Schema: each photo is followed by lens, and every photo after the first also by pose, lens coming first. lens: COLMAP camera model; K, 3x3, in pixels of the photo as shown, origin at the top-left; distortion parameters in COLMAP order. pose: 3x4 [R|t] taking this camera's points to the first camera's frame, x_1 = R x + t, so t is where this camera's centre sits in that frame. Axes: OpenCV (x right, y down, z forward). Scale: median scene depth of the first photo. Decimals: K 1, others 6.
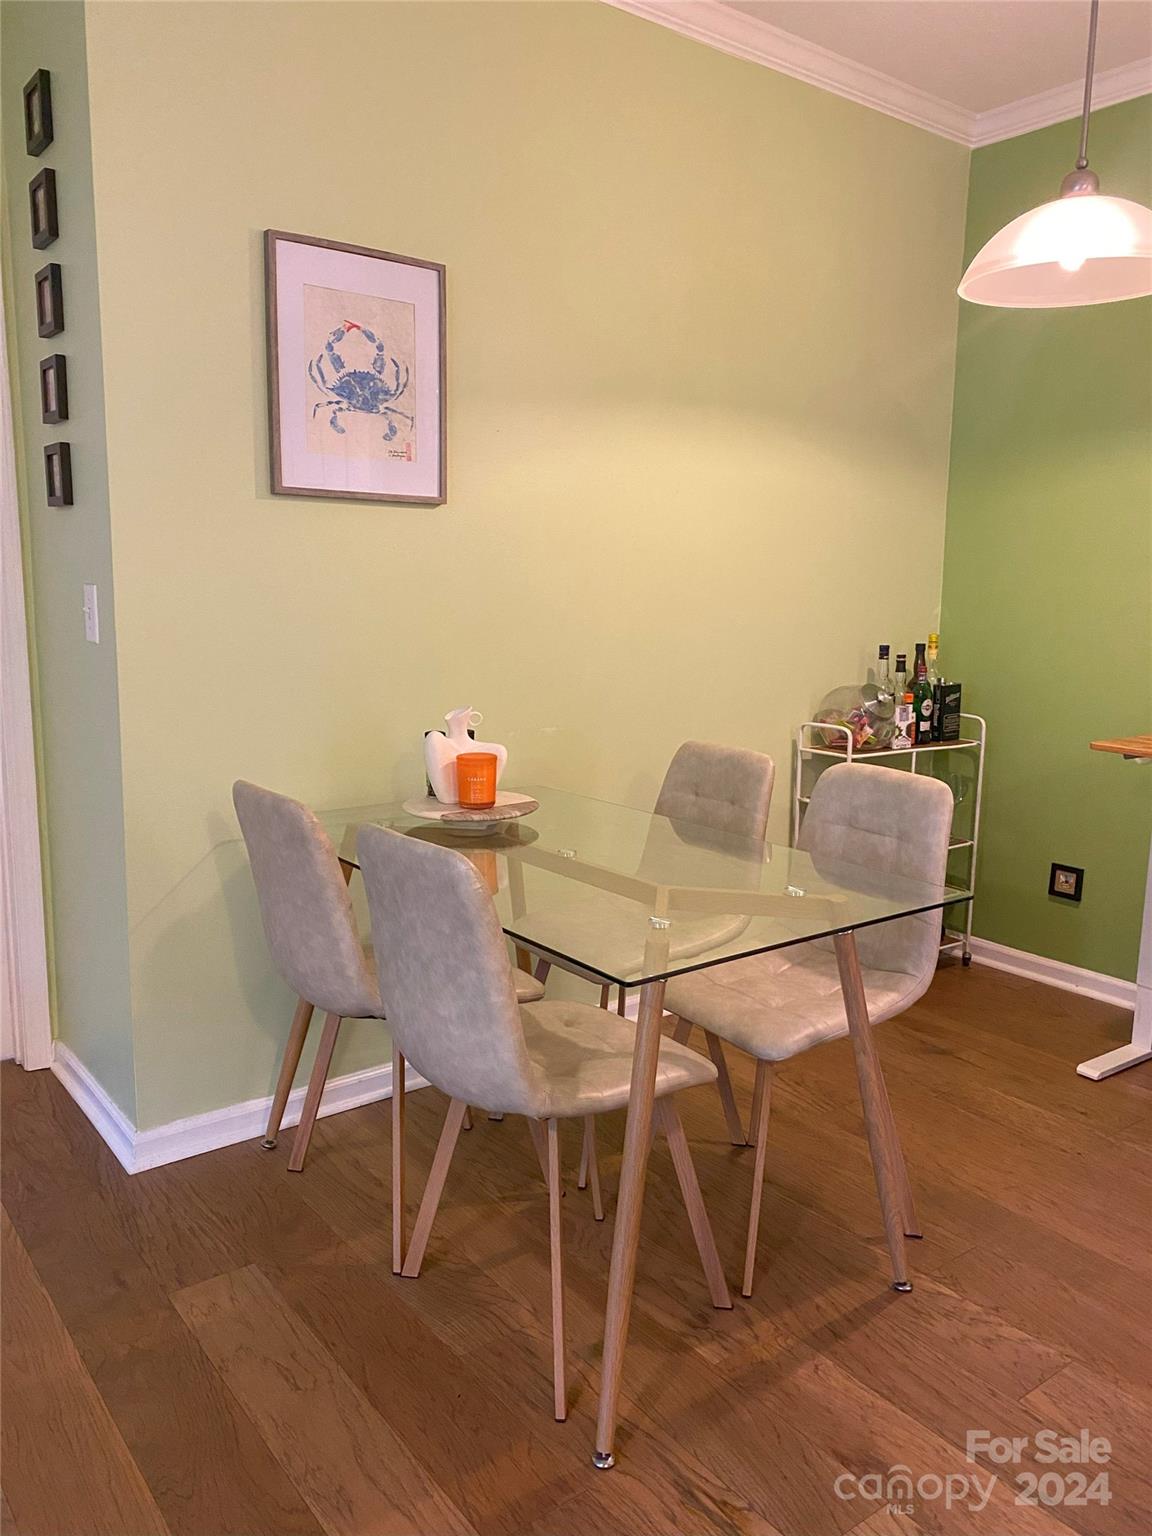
lens RADIAL K [[1167.2, 0, 566.1], [0, 1167.2, 764.1], [0, 0, 1]] dist [0.037351, -0.044545]
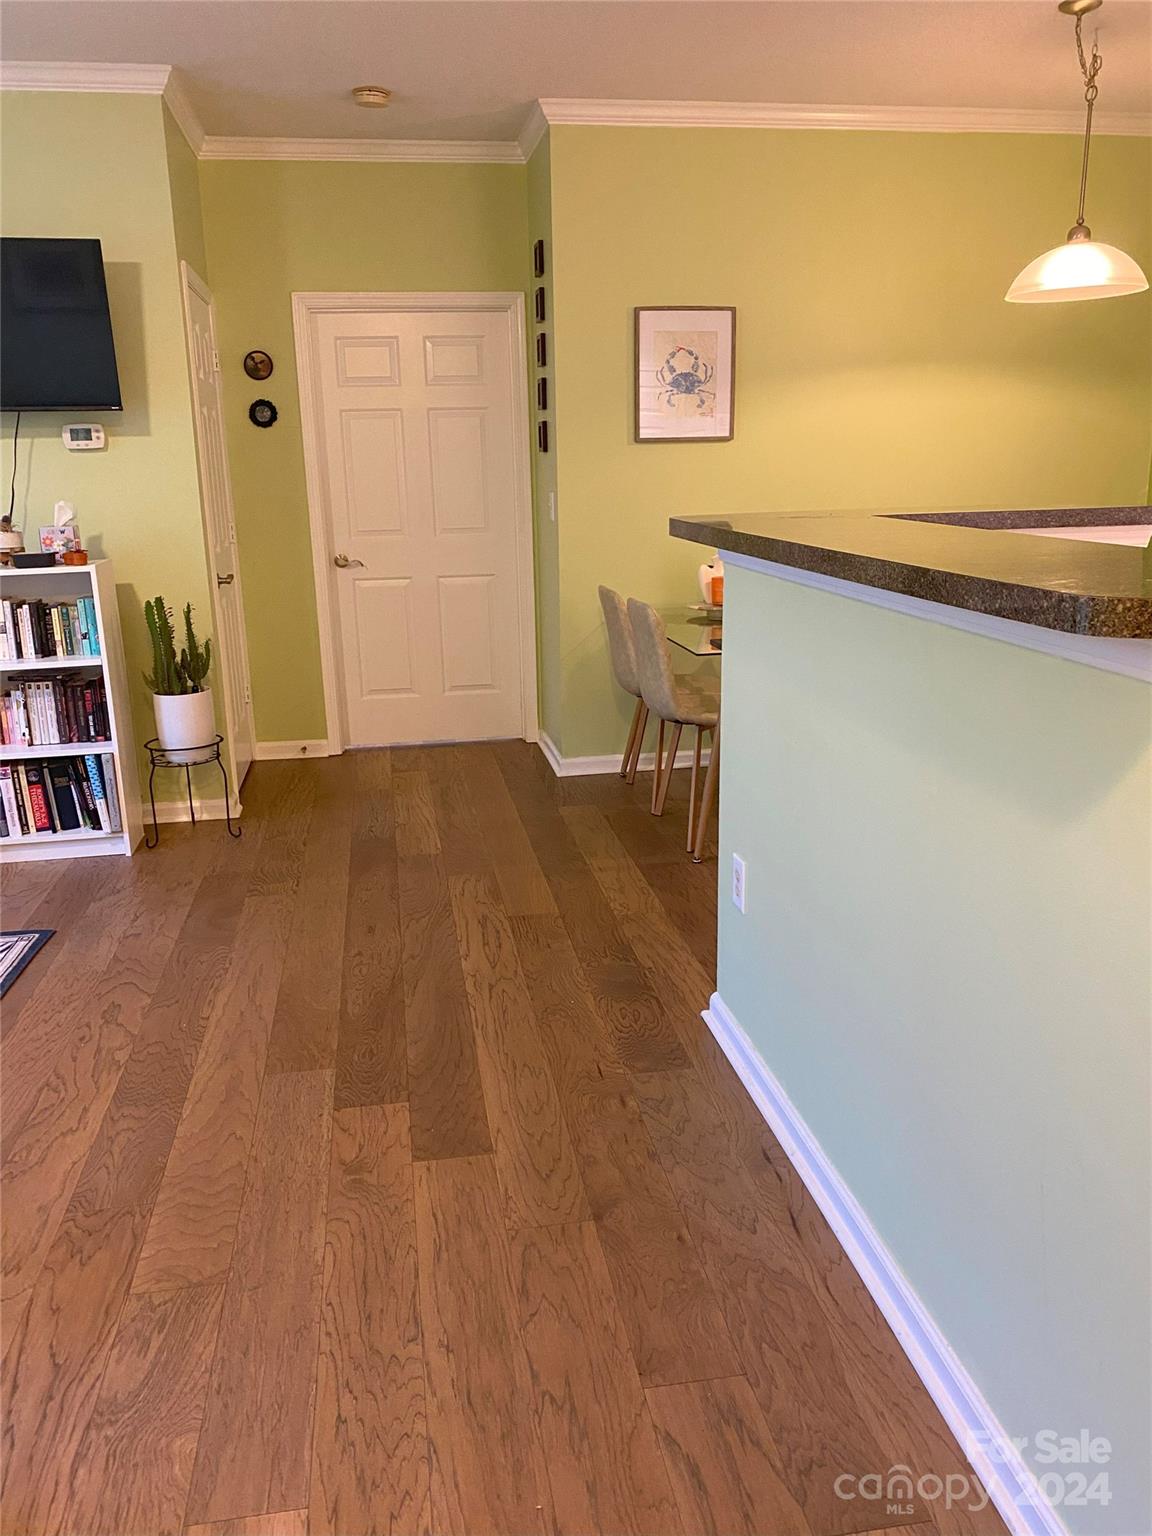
lens RADIAL K [[1167.2, 0, 566.1], [0, 1167.2, 764.1], [0, 0, 1]] dist [0.037351, -0.044545]
pose [[0.883947, 0.084982, -0.459800, 0.585681], [-0.040551, 0.993573, 0.105680, 0.101757], [0.465826, -0.074771, 0.881712, -0.812348]]
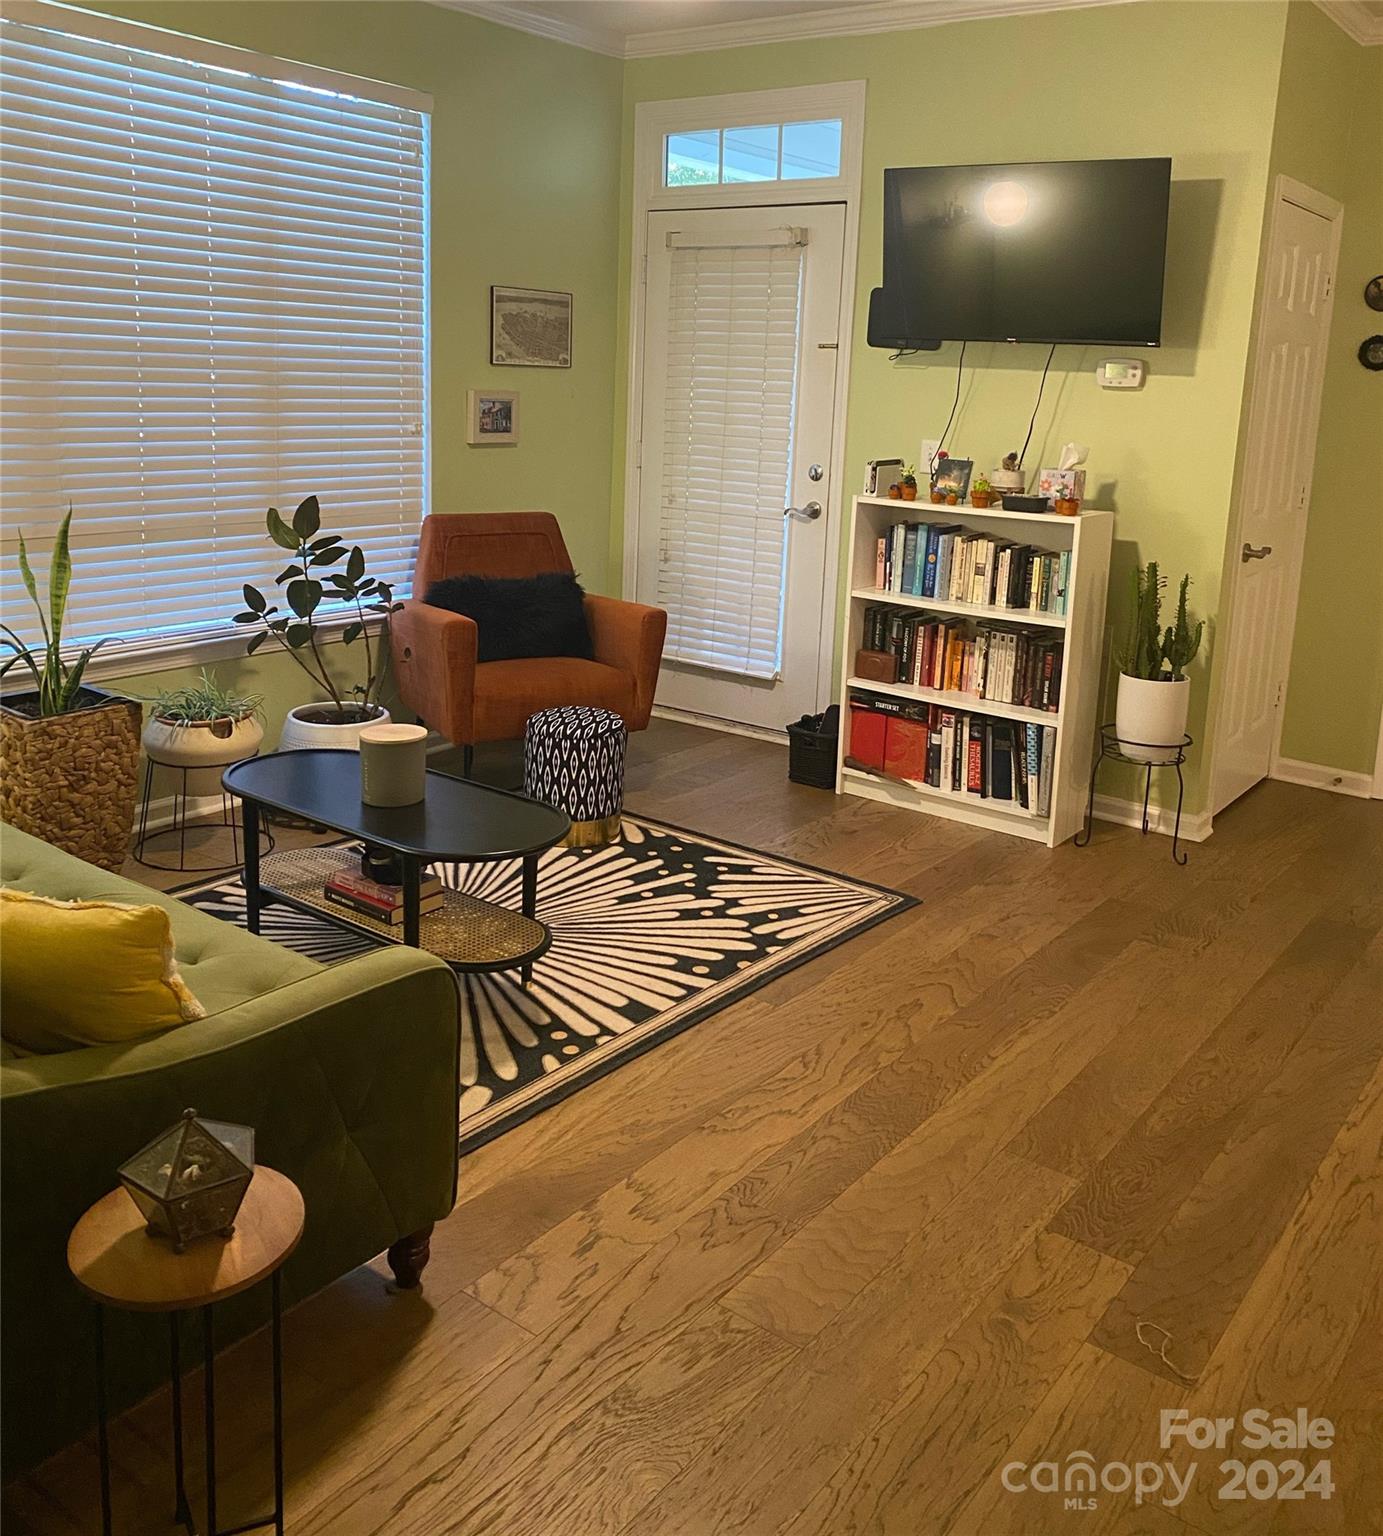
lens RADIAL K [[1403.3, 0, 698.9], [0, 1403.3, 624.7], [0, 0, 1]] dist [0.008755, 0.005201]
pose [[0.283562, 0.180057, -0.941898, 0.742514], [-0.194660, 0.972573, 0.127318, 0.028909], [0.938989, 0.147247, 0.310835, -0.625441]]
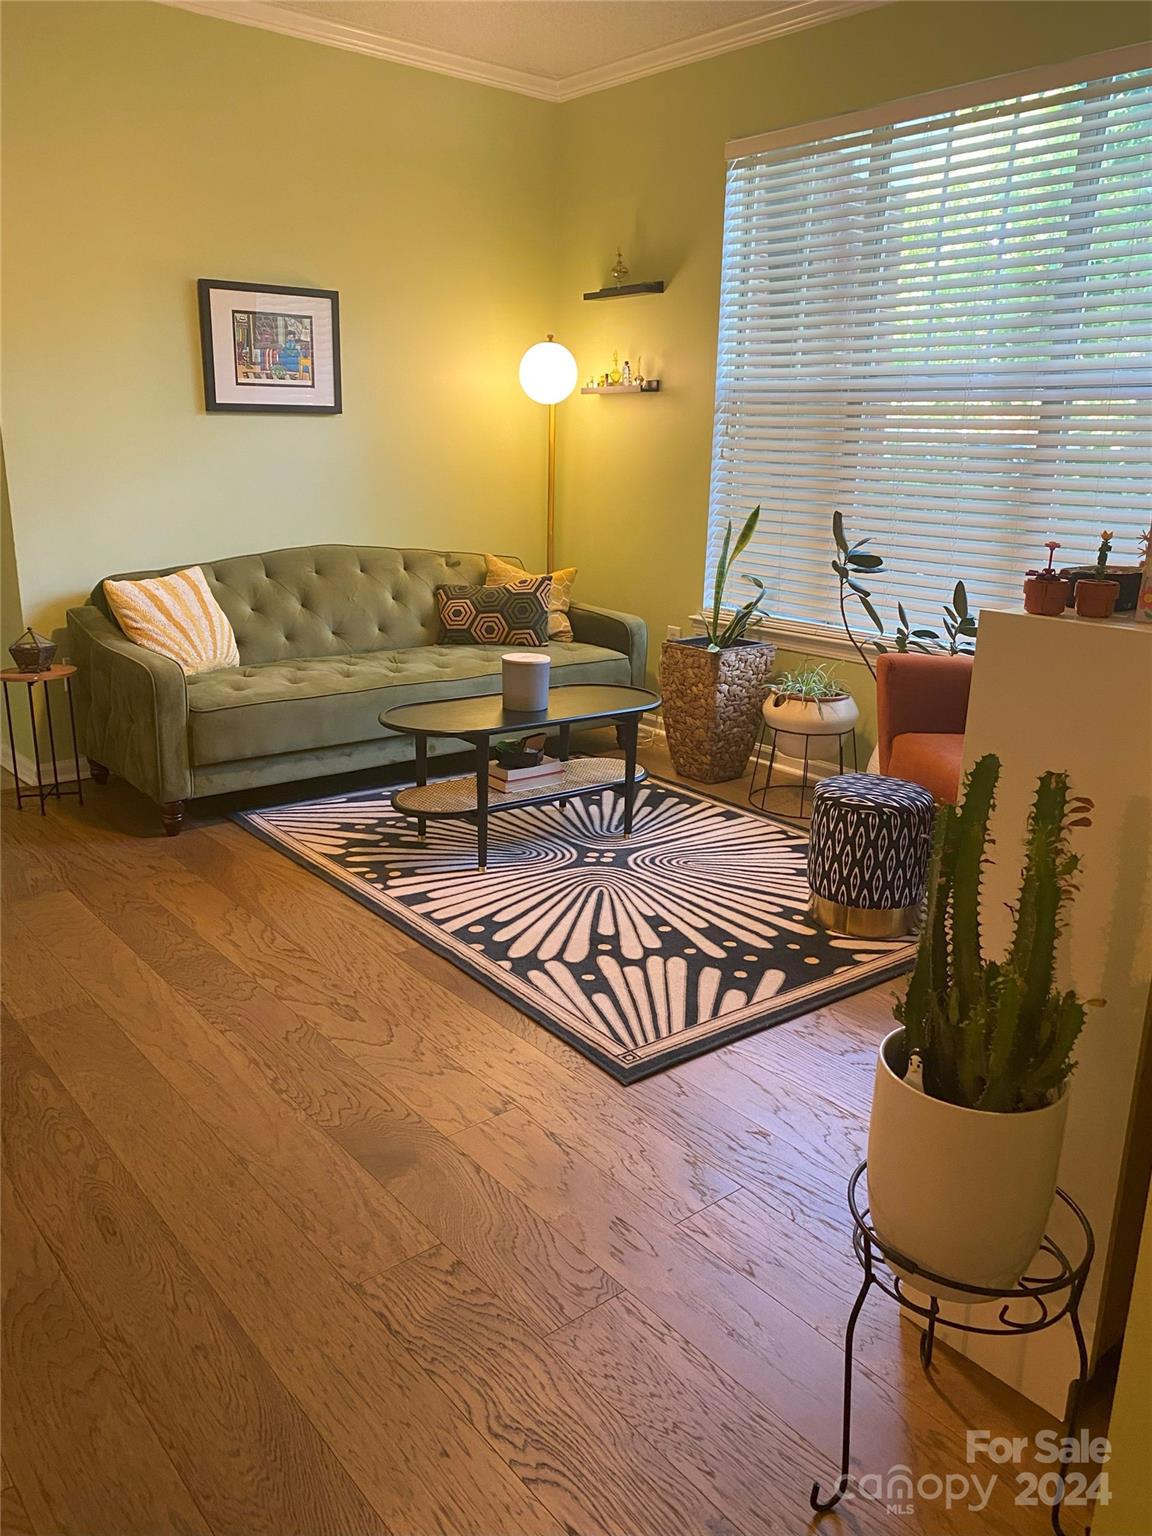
lens RADIAL K [[1186.9, 0, 575.5], [0, 1186.9, 750.7], [0, 0, 1]] dist [0.140303, -0.291962]
pose [[-0.998866, -0.020169, -0.043128, -0.507975], [-0.036239, 0.909584, 0.413936, -0.159967], [0.030879, 0.415030, -0.909284, 0.888147]]
